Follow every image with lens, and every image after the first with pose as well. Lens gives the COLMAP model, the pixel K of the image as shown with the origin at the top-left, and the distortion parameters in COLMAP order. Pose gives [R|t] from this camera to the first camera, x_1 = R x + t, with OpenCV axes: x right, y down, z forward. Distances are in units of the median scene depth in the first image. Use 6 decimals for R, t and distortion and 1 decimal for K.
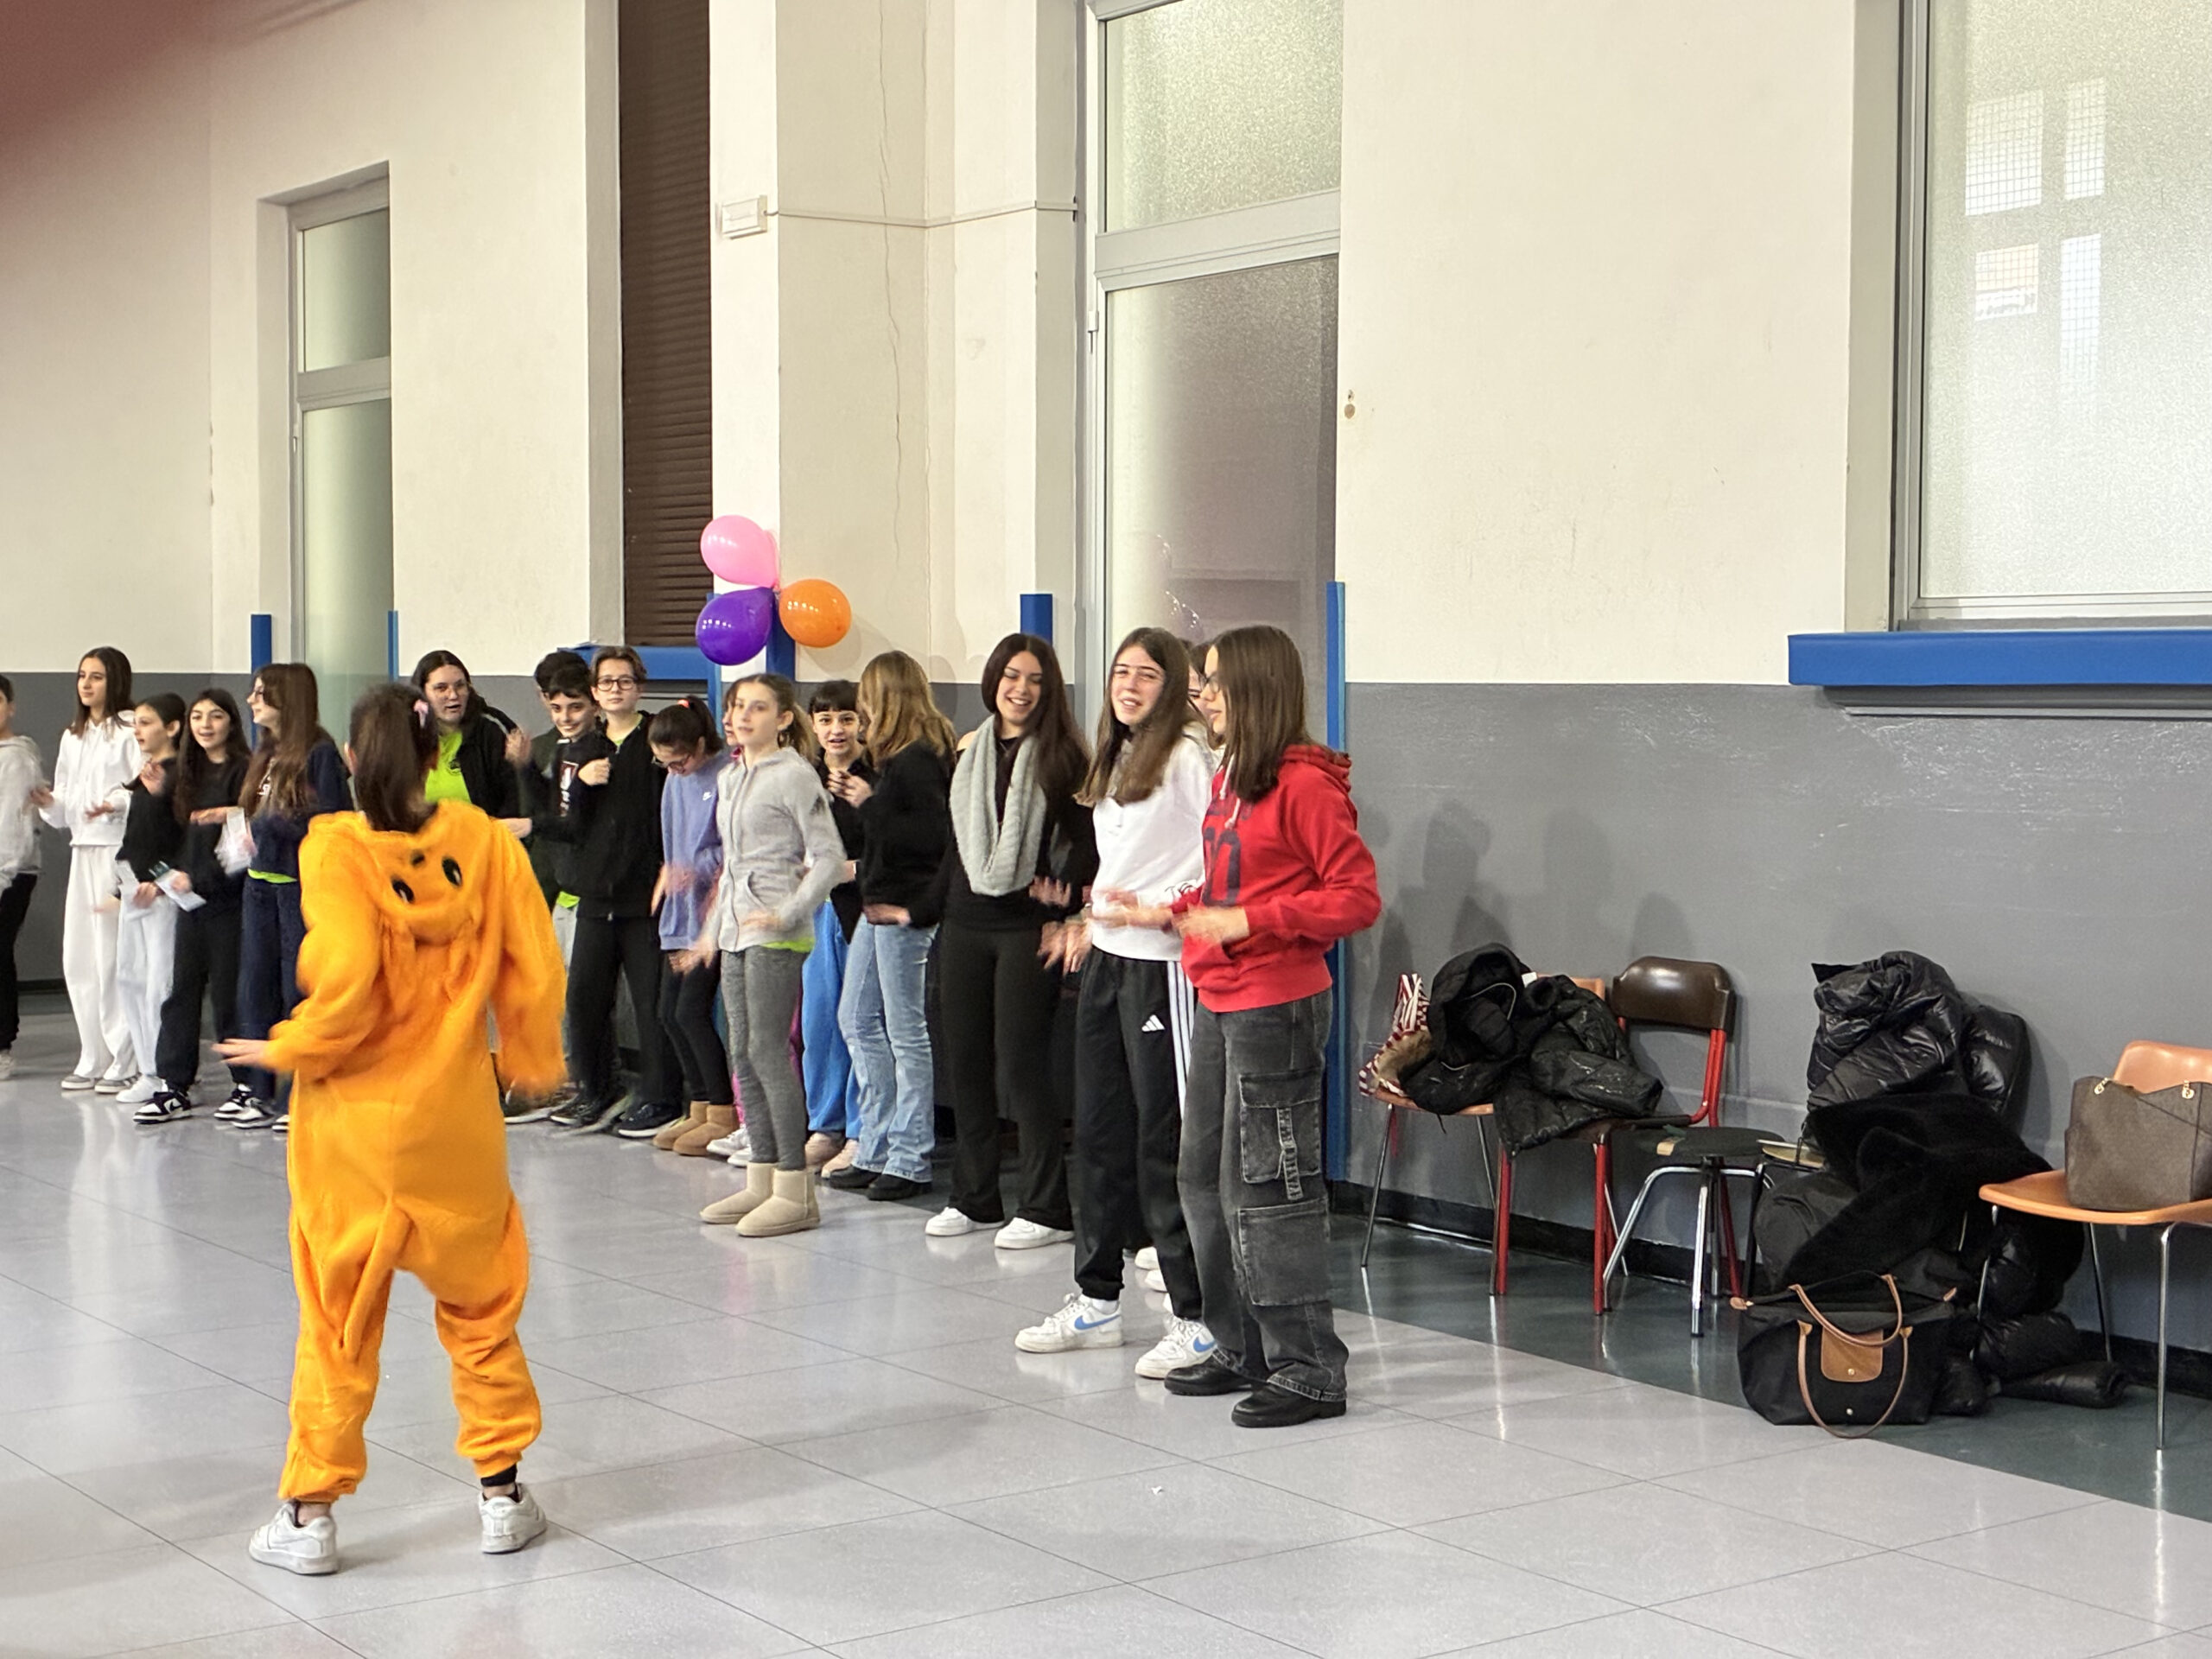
lens RADIAL K [[3333.6, 0, 1106.0], [0, 3333.6, 829.5], [0, 0, 1]] dist [0.242766, -1.032837]
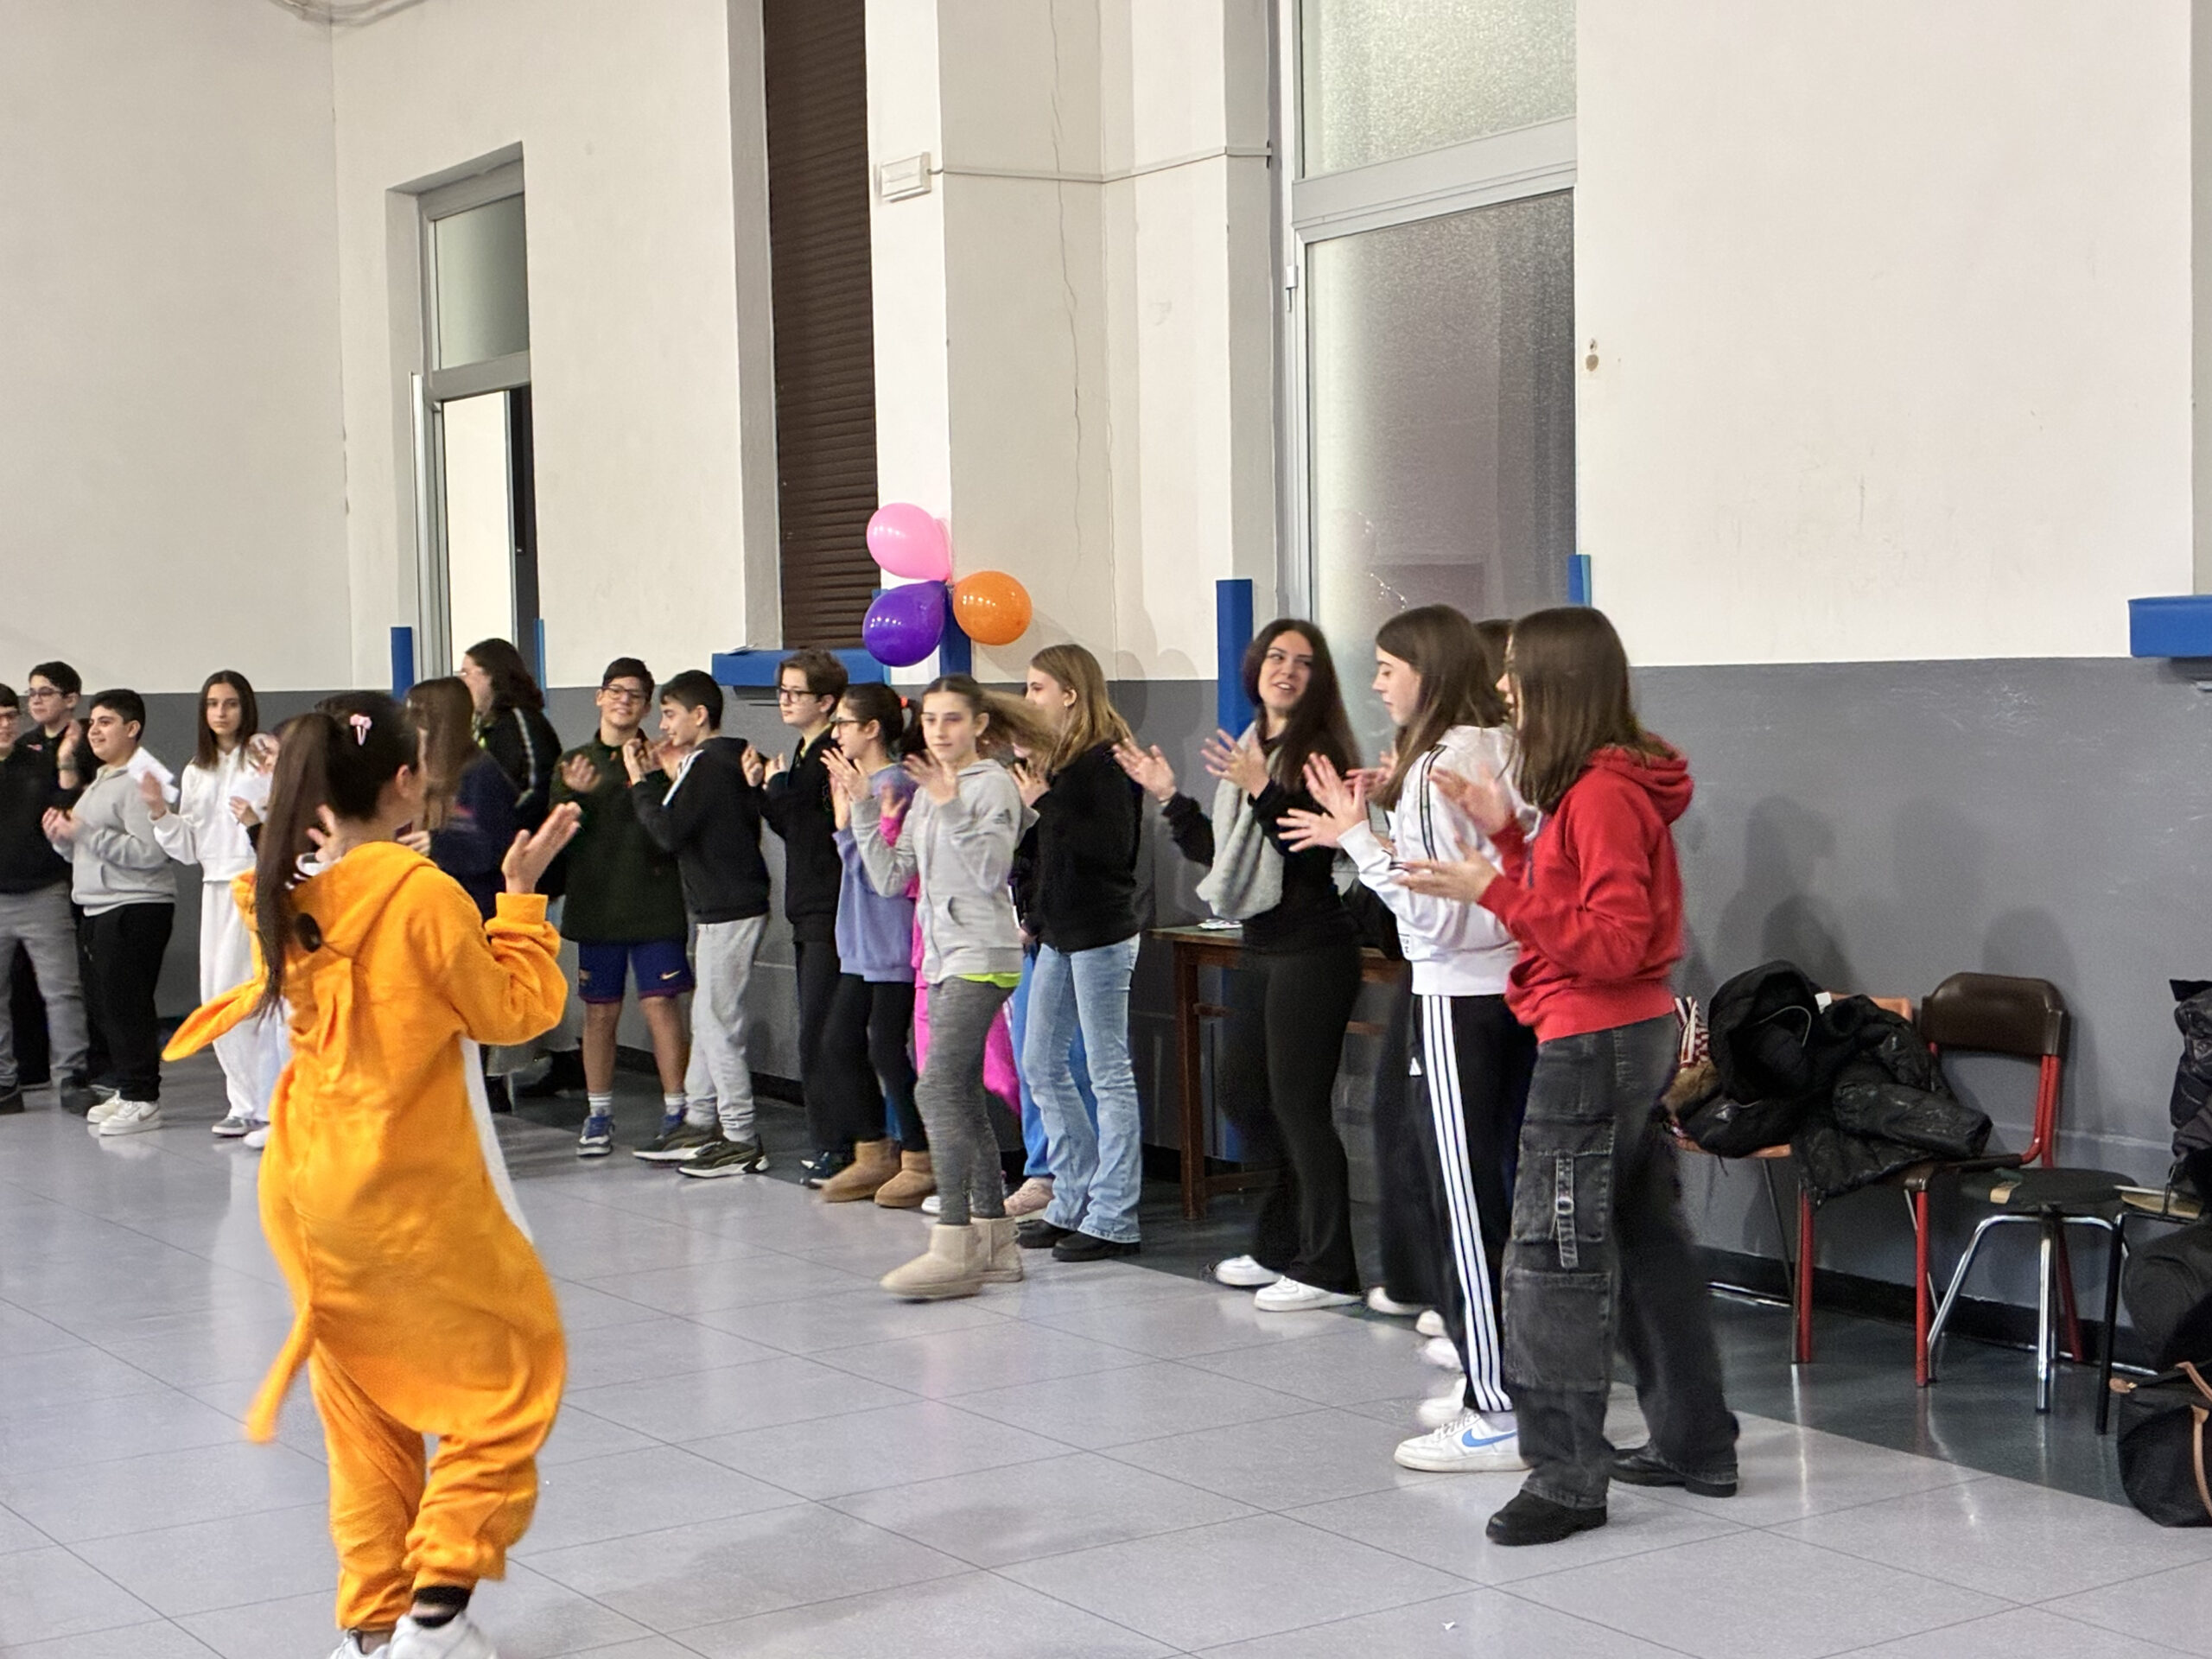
lens RADIAL K [[3333.6, 0, 1106.0], [0, 3333.6, 829.5], [0, 0, 1]] dist [0.242766, -1.032837]
pose [[0.998830, -0.021798, -0.043159, -0.022600], [0.021807, 0.999762, -0.000273, -0.003972], [0.043154, -0.000669, 0.999068, 0.113411]]
